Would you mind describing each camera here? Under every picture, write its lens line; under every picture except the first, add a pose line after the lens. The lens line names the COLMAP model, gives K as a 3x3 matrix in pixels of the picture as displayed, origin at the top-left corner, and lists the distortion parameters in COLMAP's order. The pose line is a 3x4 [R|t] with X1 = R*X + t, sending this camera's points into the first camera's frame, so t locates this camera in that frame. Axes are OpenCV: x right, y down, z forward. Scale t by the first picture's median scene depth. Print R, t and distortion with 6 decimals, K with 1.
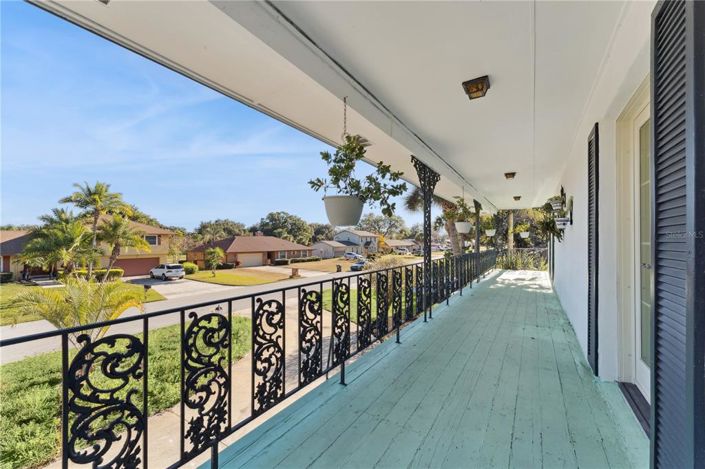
lens RADIAL K [[286.4, 0, 352.5], [0, 286.4, 234.5], [0, 0, 1]] dist [-0.000464, 0.000040]
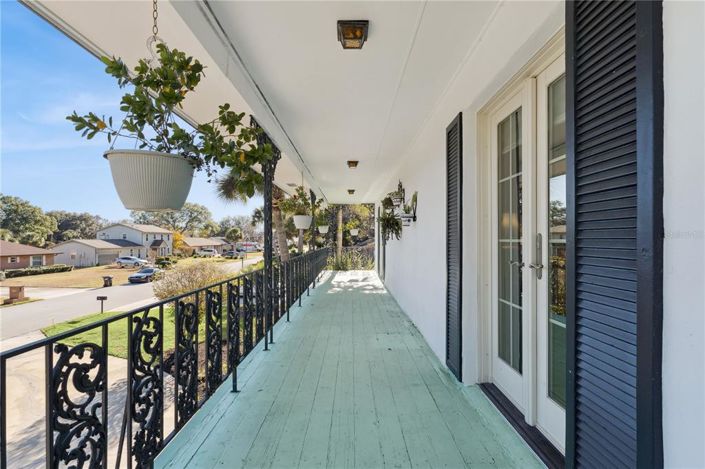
lens RADIAL K [[349.9, 0, 352.3], [0, 349.9, 236.7], [0, 0, 1]] dist [0.002213, 0.000201]
pose [[0.843035, 0.000705, 0.537858, -0.043364], [-0.009117, 0.999874, 0.012981, 0.004242], [-0.537781, -0.015847, 0.842936, 0.154896]]
